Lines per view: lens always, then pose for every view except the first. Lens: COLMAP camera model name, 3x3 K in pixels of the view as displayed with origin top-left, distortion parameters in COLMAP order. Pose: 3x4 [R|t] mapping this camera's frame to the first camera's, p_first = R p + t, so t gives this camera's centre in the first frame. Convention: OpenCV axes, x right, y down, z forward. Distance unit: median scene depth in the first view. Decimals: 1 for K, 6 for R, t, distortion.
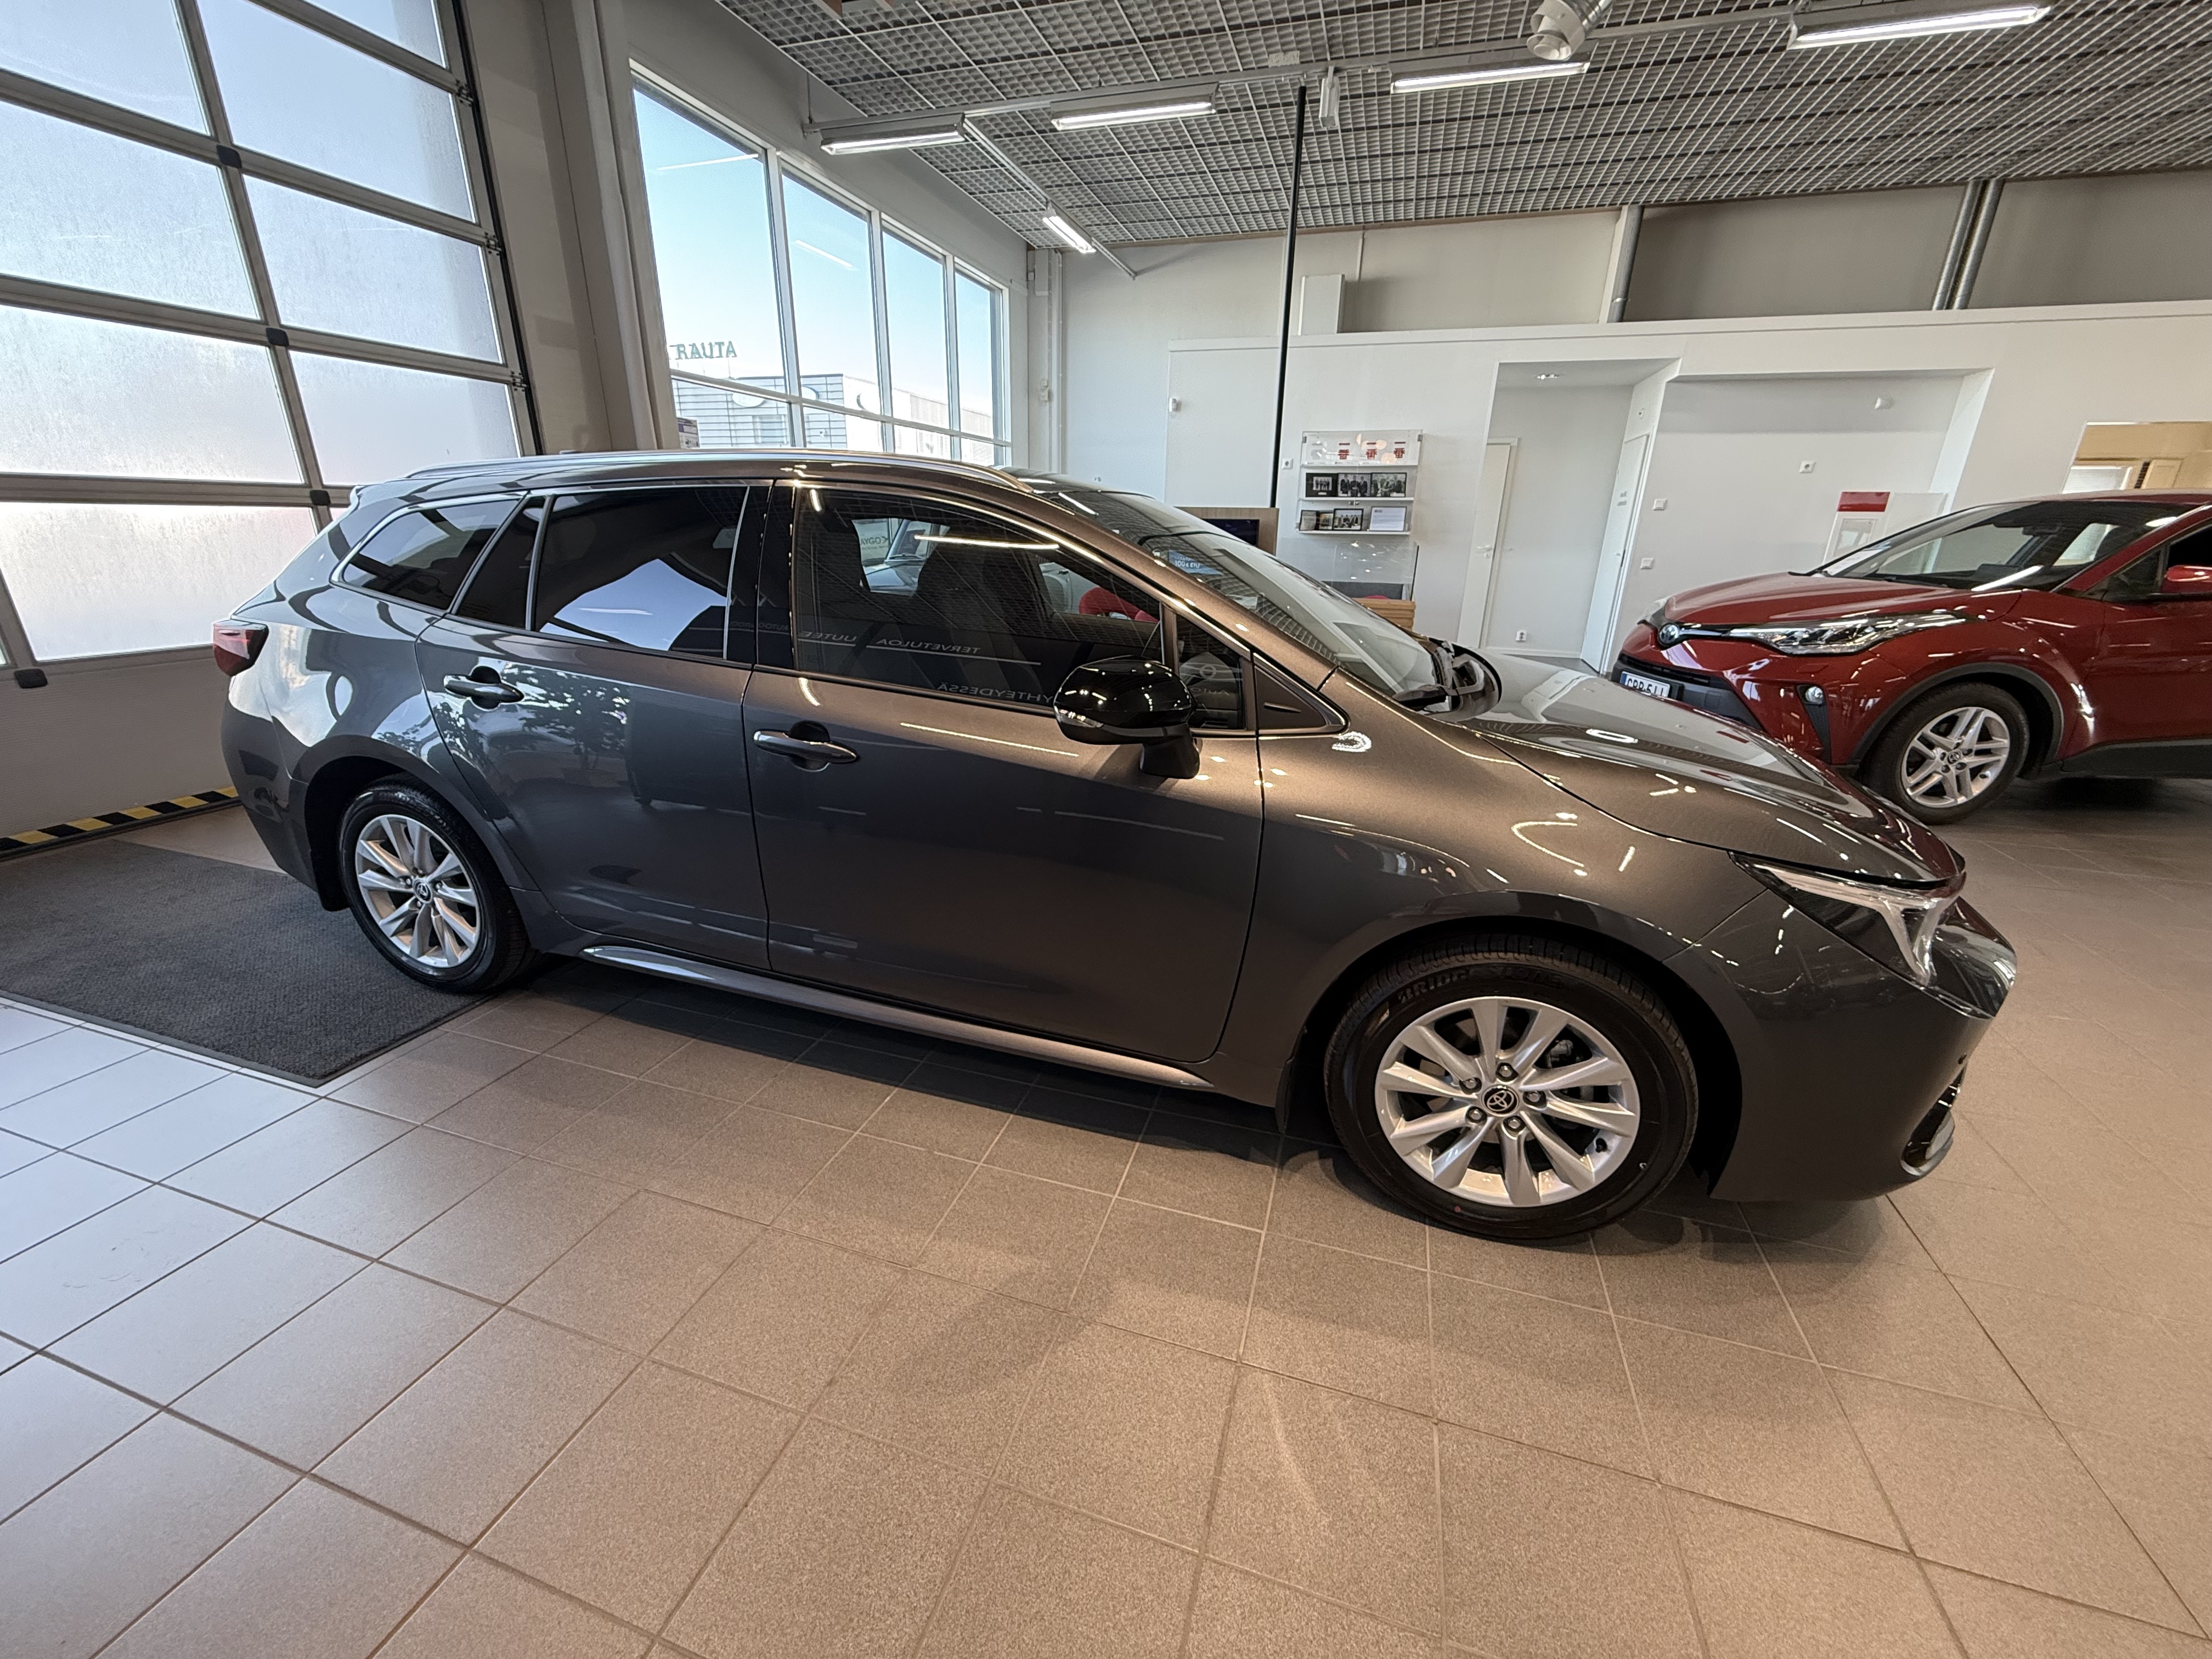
lens RADIAL K [[873.4, 0, 1094.2], [0, 873.4, 829.6], [0, 0, 1]] dist [-0.004008, -0.000067]
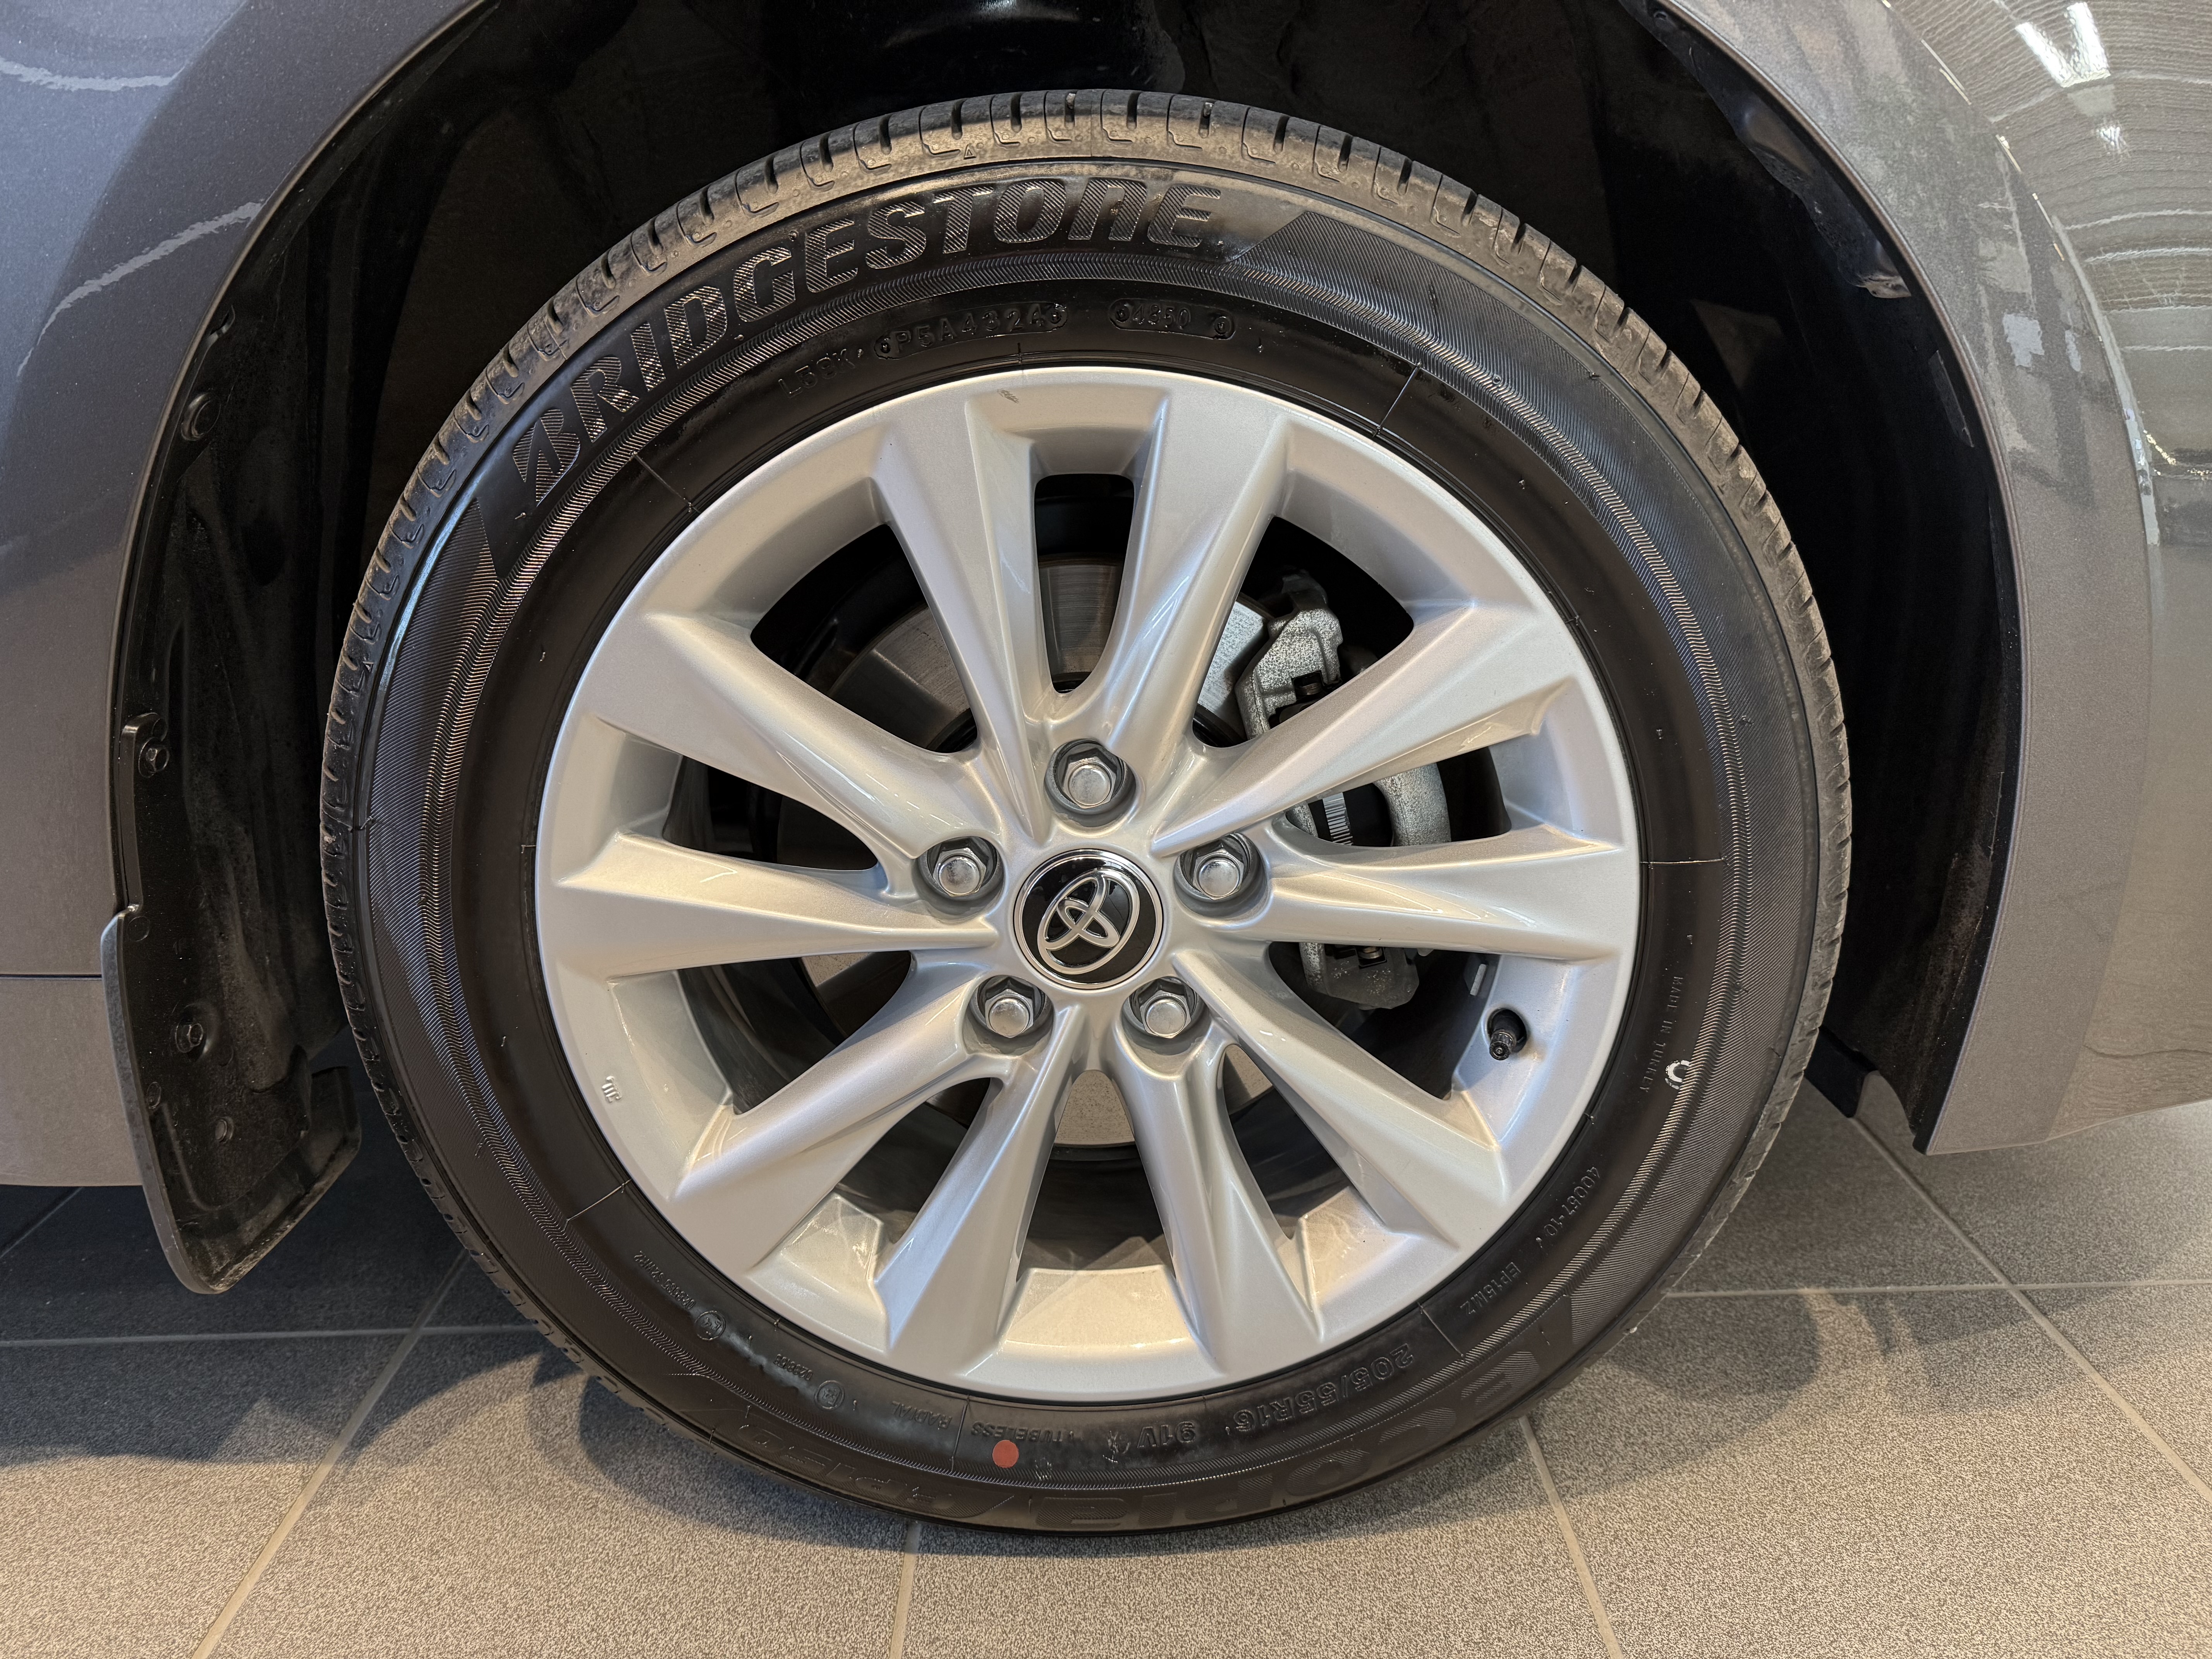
lens RADIAL K [[1576.1, 0, 1098.5], [0, 1576.1, 827.1], [0, 0, 1]] dist [0.016371, -0.024434]
pose [[0.948997, -0.127399, 0.288399, 0.341530], [0.135824, 0.990689, -0.009304, 0.280456], [-0.284529, 0.048001, 0.957465, 0.587973]]
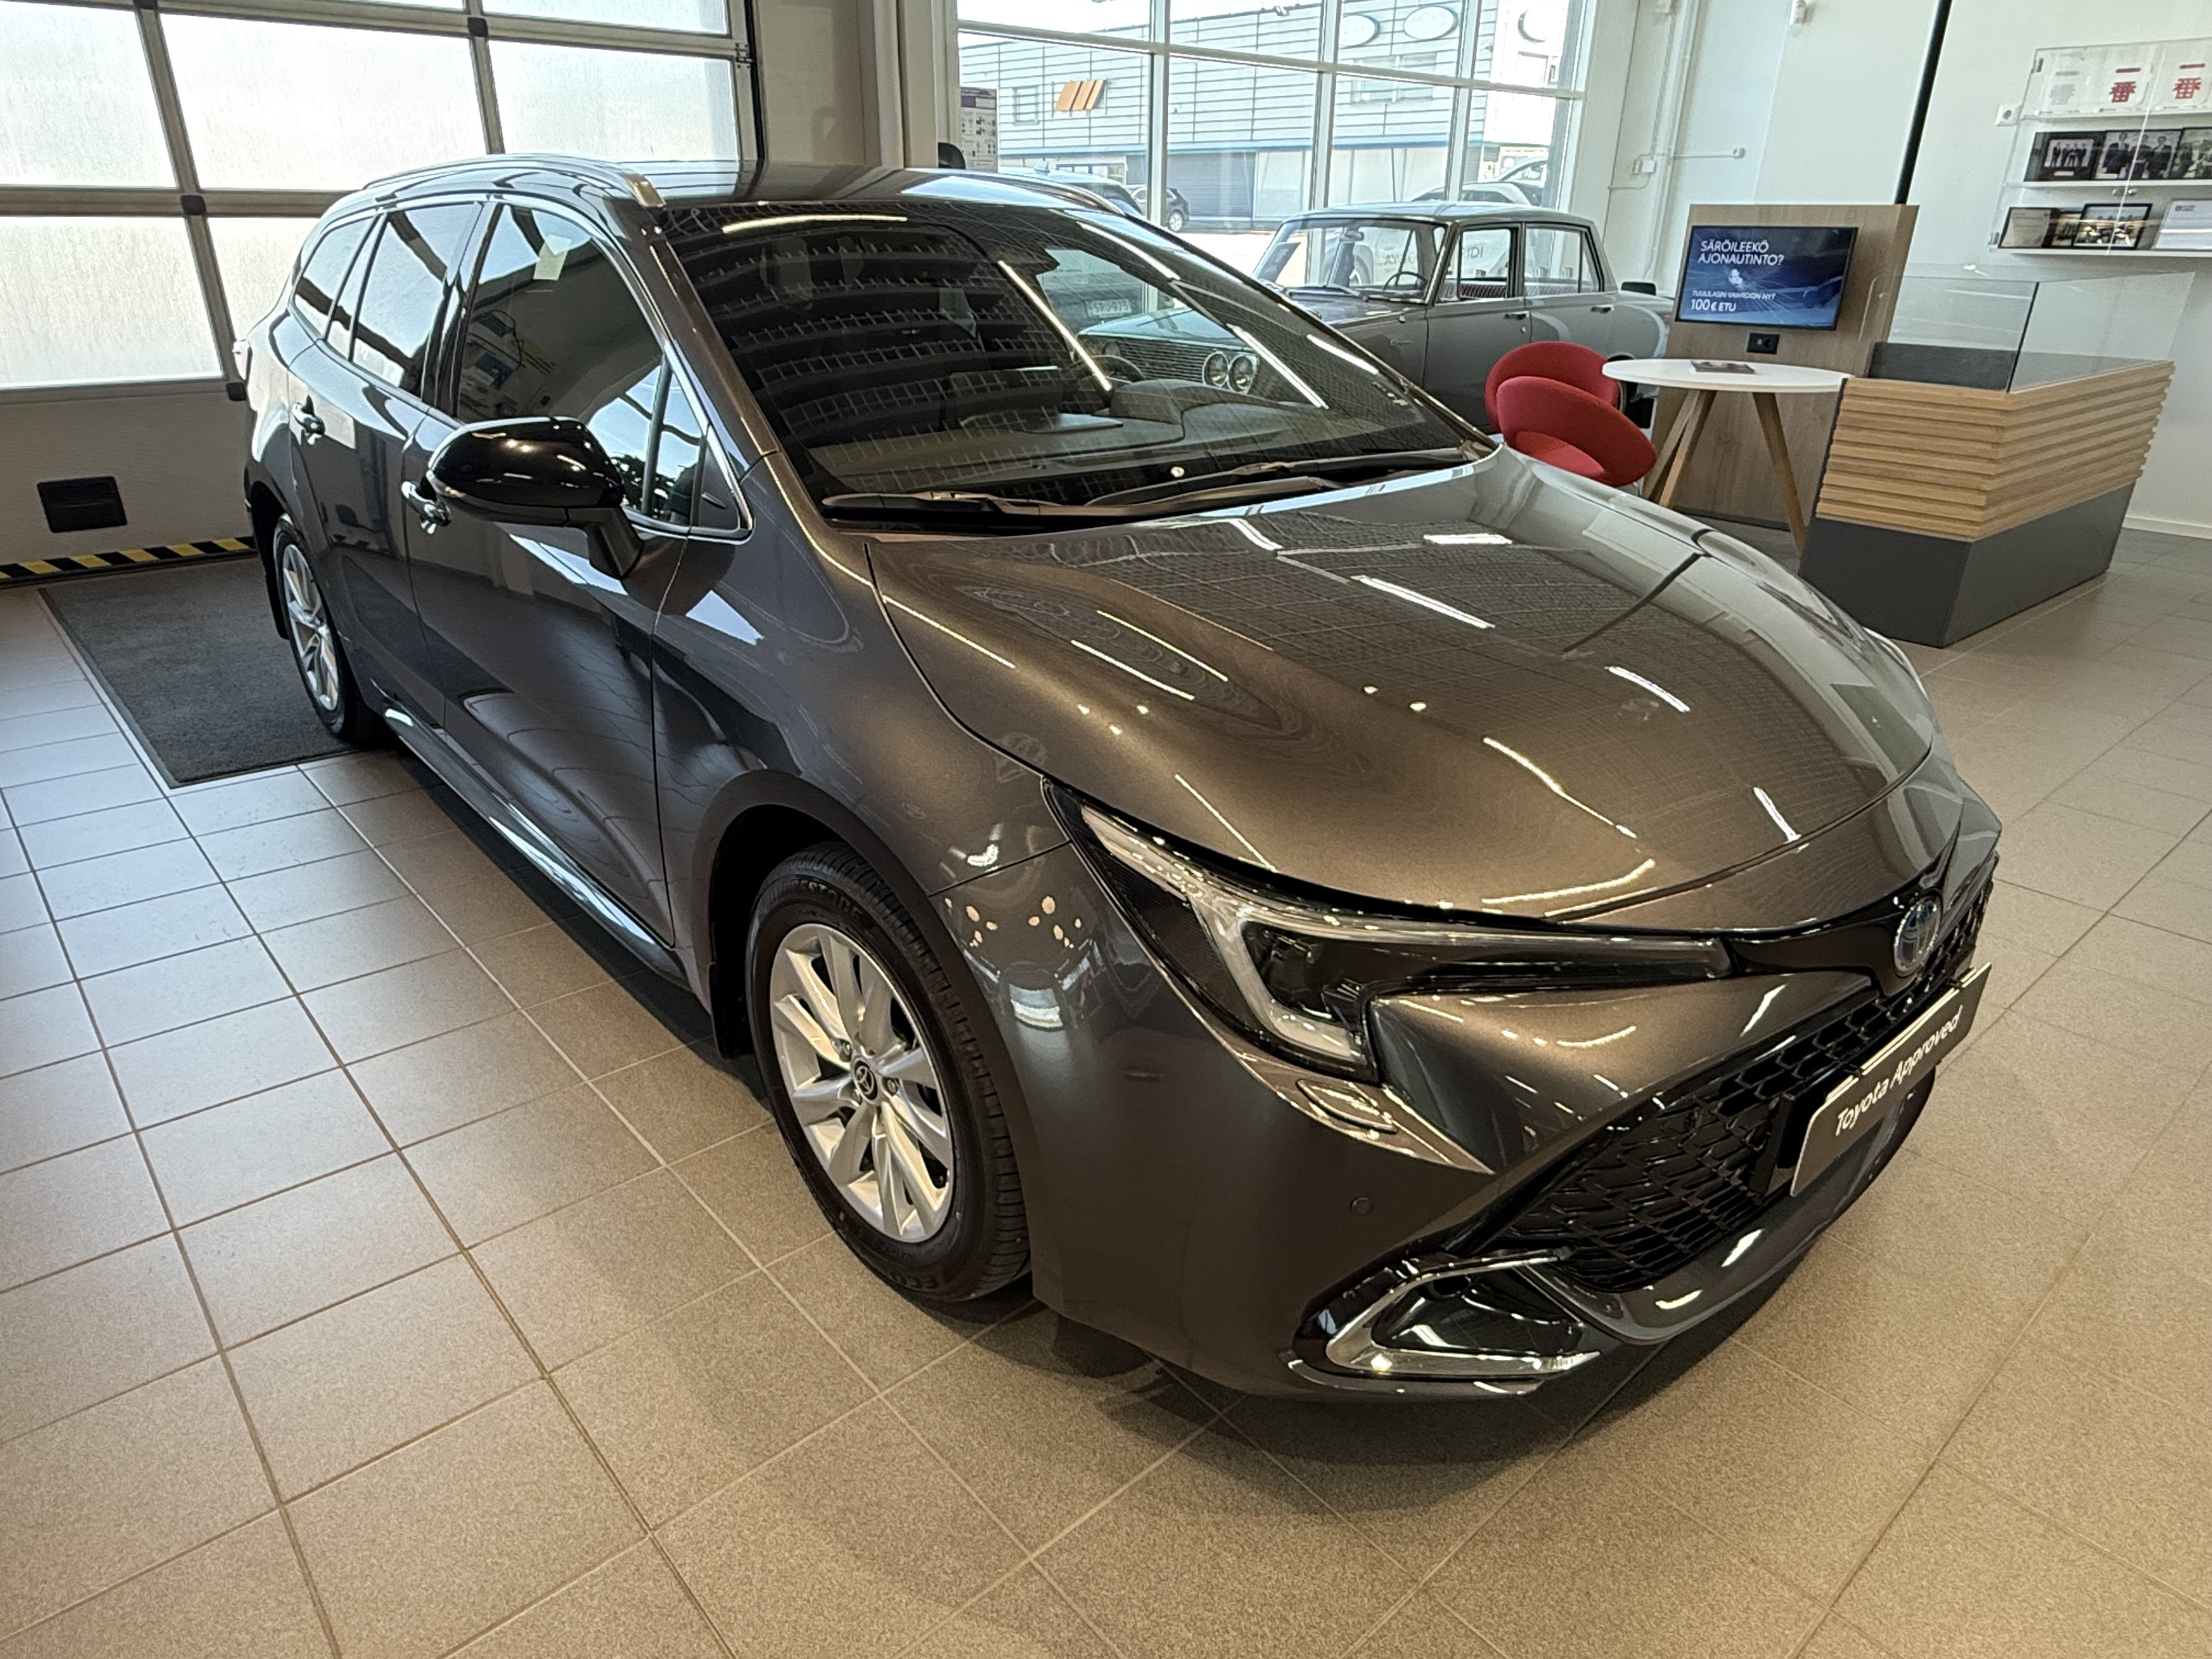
lens RADIAL K [[1353.1, 0, 1100.3], [0, 1353.1, 840.8], [0, 0, 1]] dist [0.006978, -0.010597]
pose [[0.857429, 0.208816, -0.470331, 1.080993], [-0.167553, 0.977451, 0.128511, -0.056080], [0.486561, -0.031383, 0.873083, 0.120003]]
